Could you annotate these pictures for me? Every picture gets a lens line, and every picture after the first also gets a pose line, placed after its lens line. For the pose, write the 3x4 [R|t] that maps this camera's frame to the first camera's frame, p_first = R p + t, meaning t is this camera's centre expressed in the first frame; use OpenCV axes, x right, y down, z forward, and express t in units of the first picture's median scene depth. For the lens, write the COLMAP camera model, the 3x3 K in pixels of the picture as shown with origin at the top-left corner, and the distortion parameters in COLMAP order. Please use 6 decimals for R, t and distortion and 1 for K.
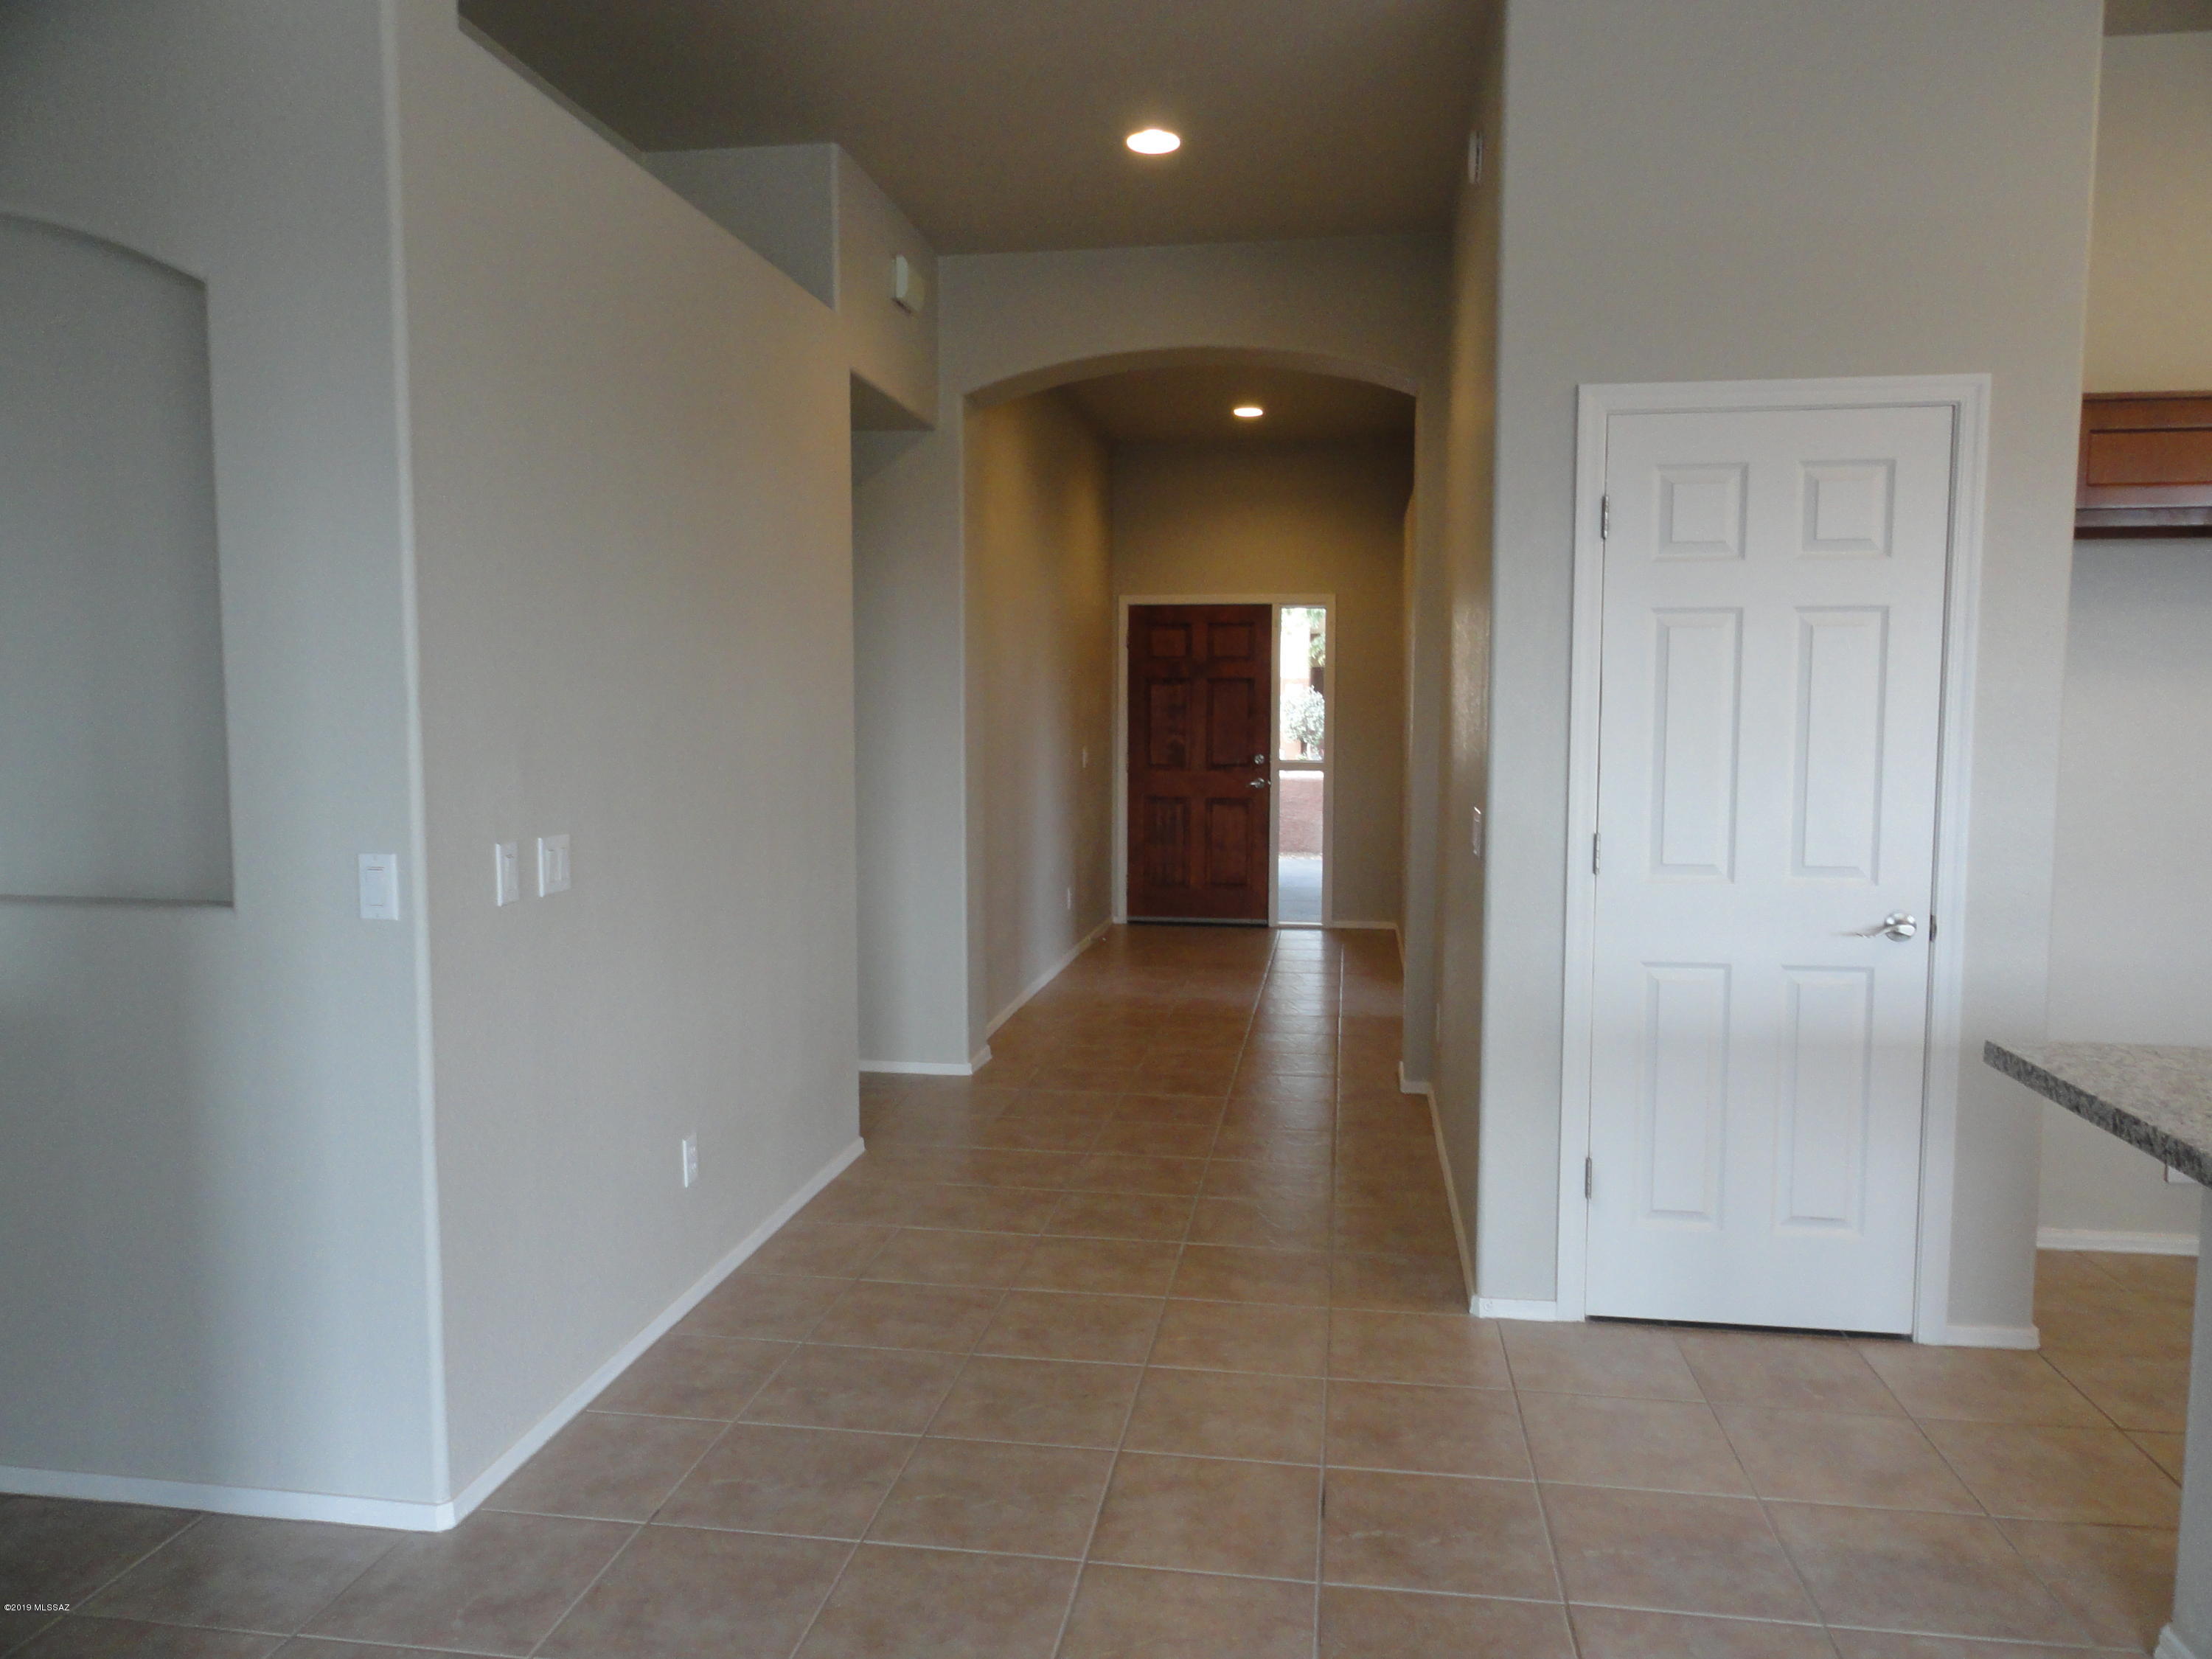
lens RADIAL K [[1544.1, 0, 1114.1], [0, 1544.1, 843.8], [0, 0, 1]] dist [-0.010625, 0.007530]
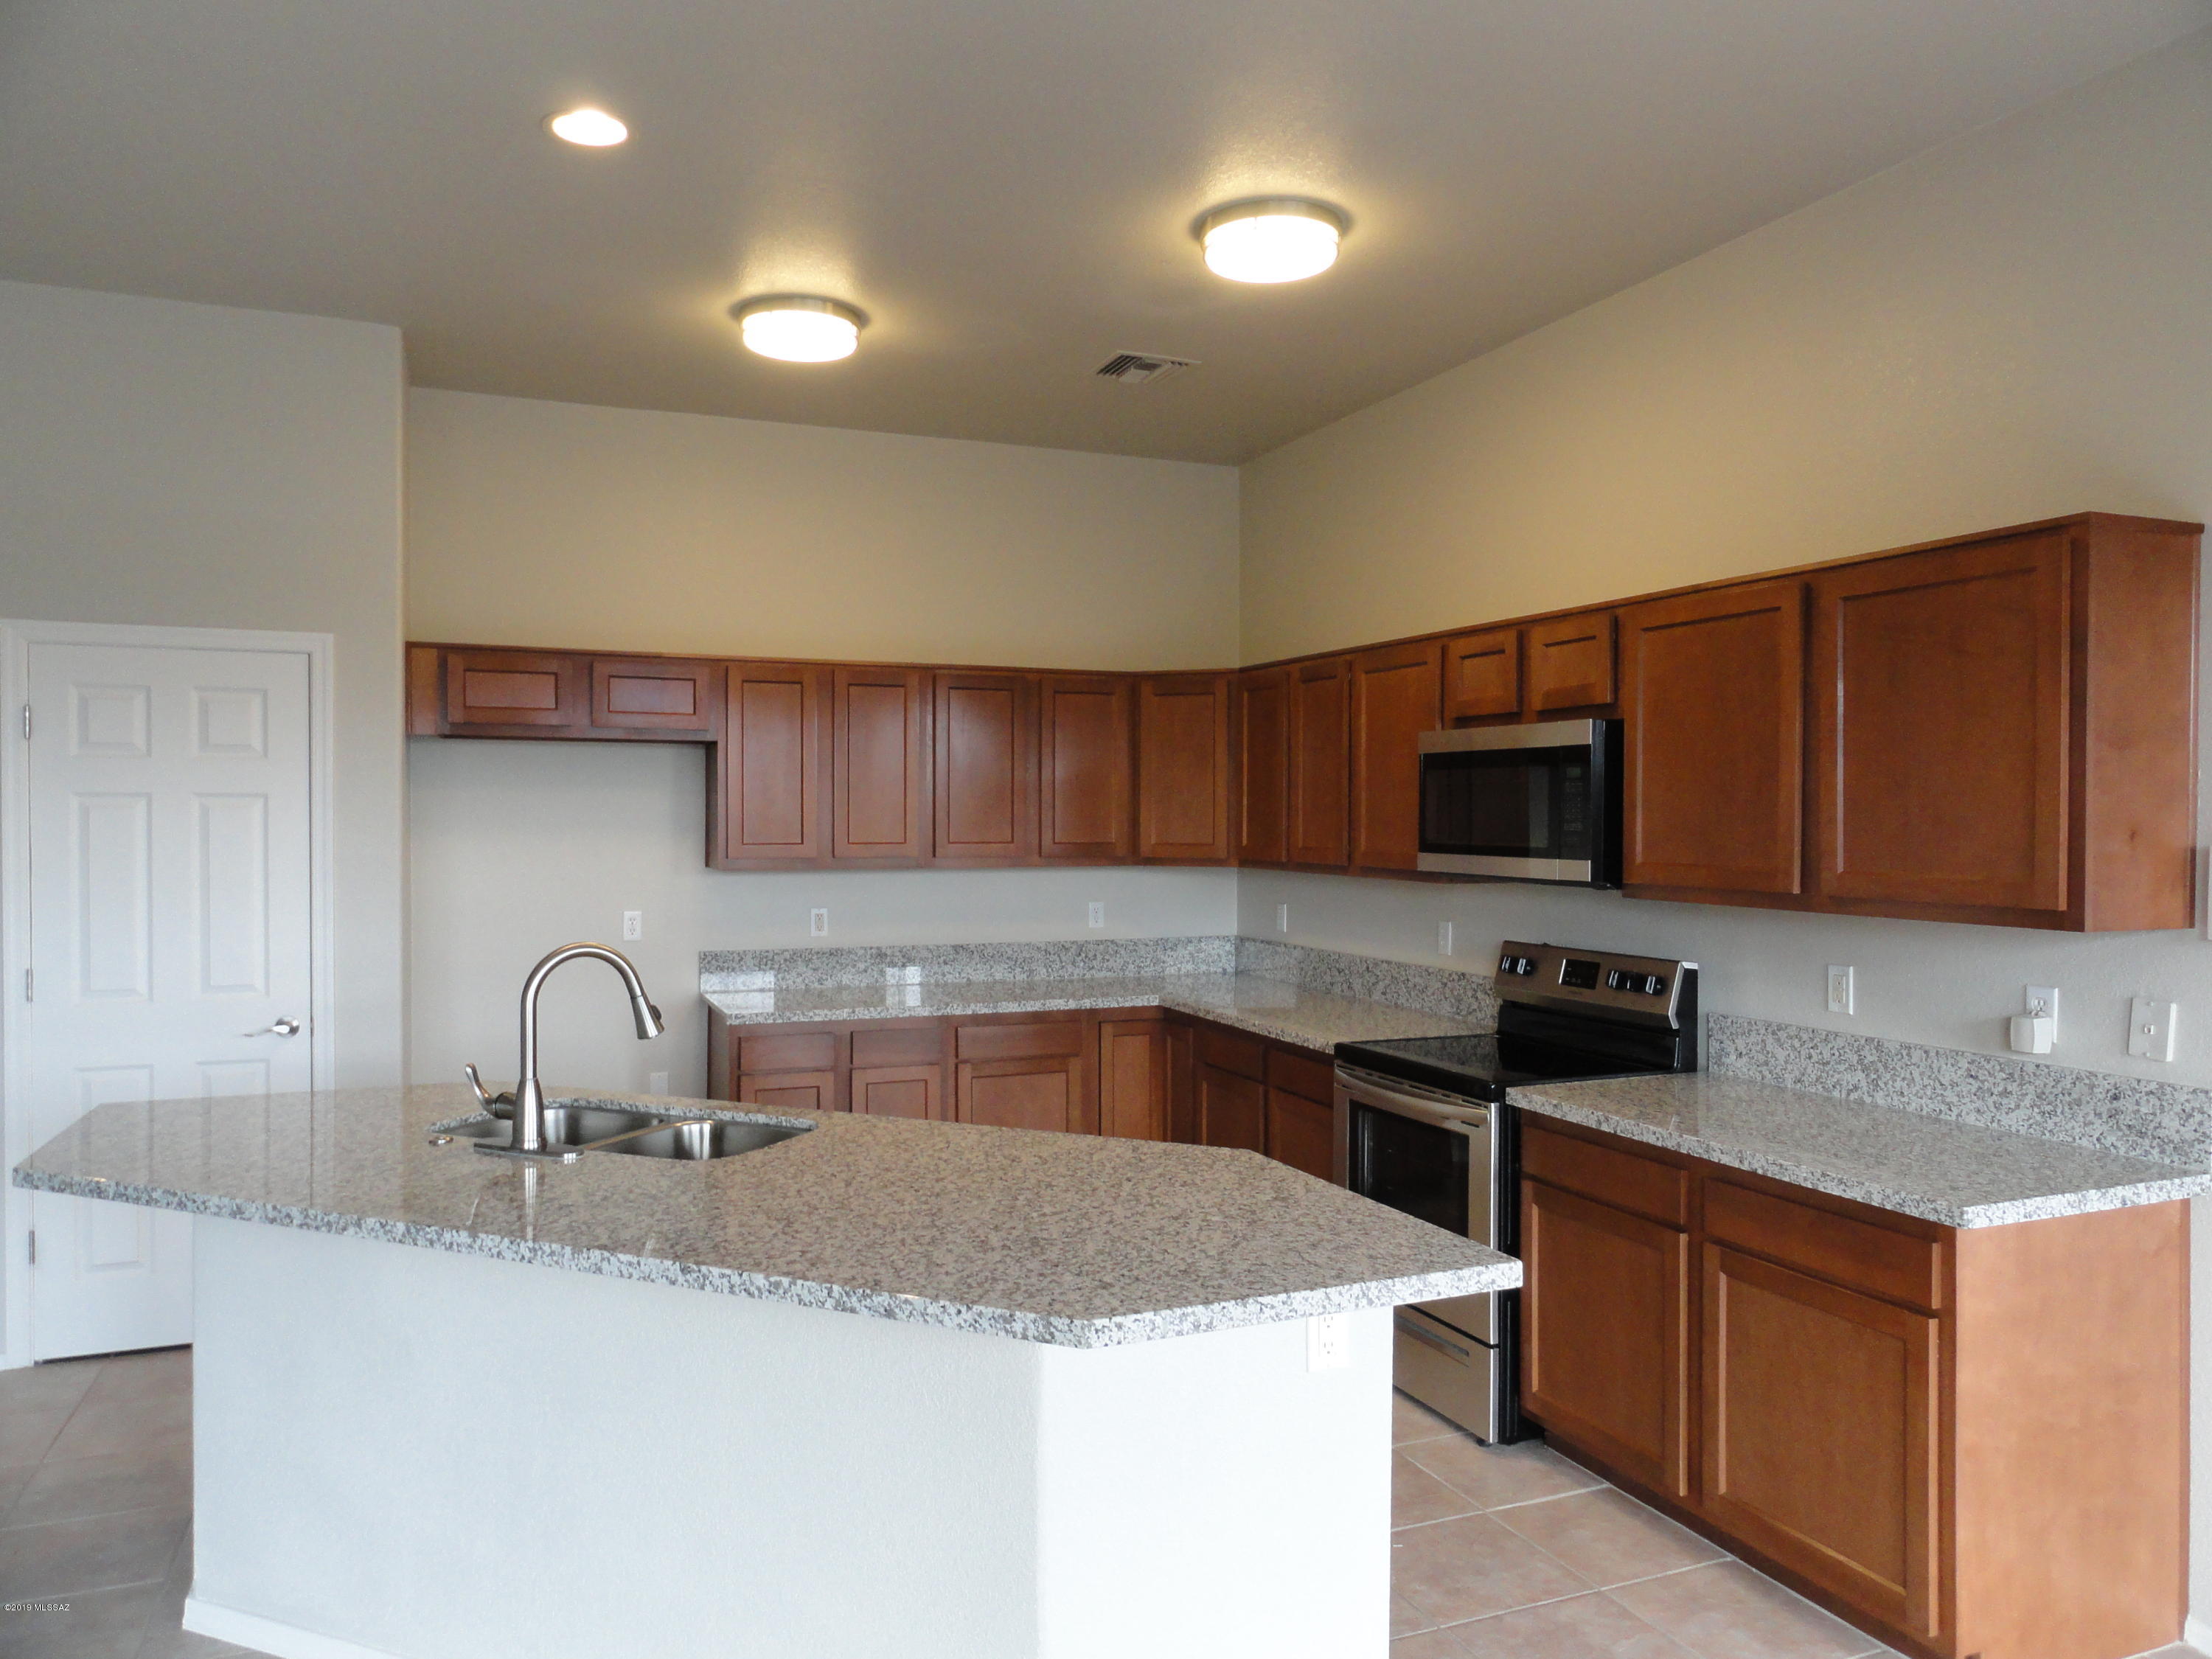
lens RADIAL K [[1544.1, 0, 1108.8], [0, 1544.1, 836.1], [0, 0, 1]] dist [-0.010625, 0.007530]
pose [[0.857866, -0.006633, 0.513831, 0.436116], [0.046001, 0.996894, -0.063932, 0.006022], [-0.511811, 0.078481, 0.855506, -0.554570]]
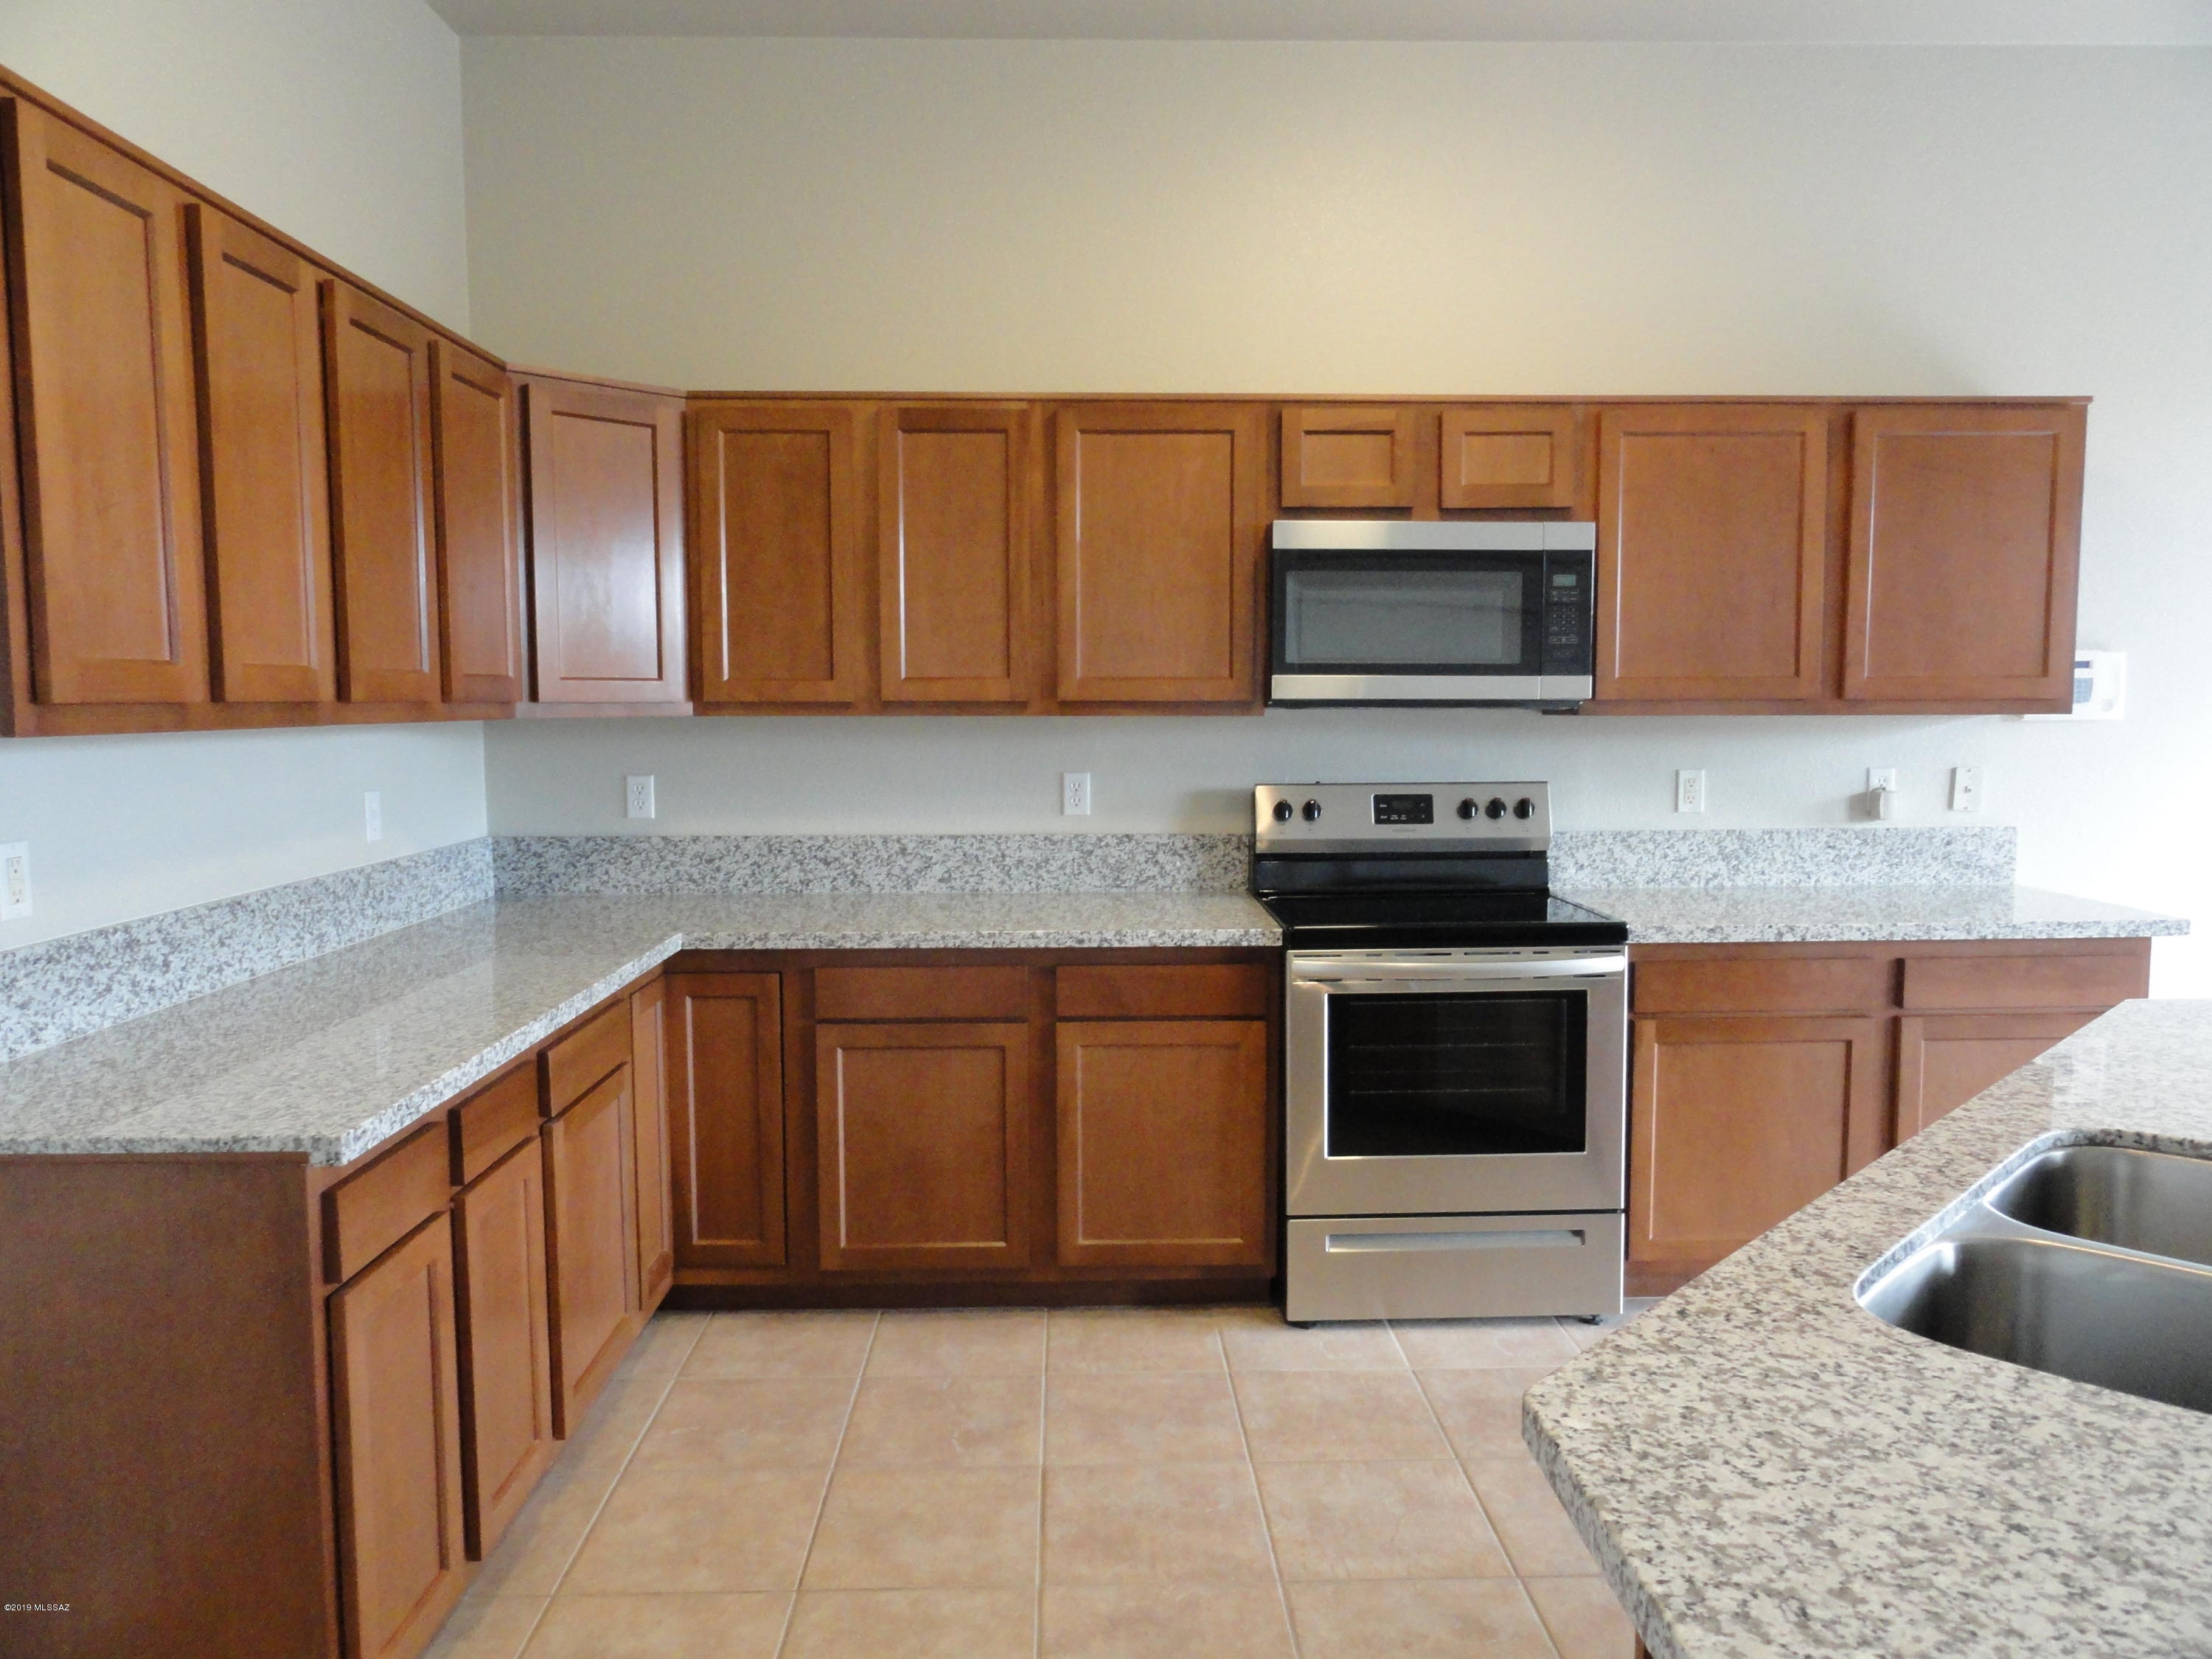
lens RADIAL K [[1544.1, 0, 1110.8], [0, 1544.1, 842.2], [0, 0, 1]] dist [-0.010625, 0.007530]
pose [[-0.172745, -0.093463, 0.980522, 0.326223], [0.093785, 0.989404, 0.110833, -0.069359], [-0.980492, 0.111104, -0.162149, 0.769672]]
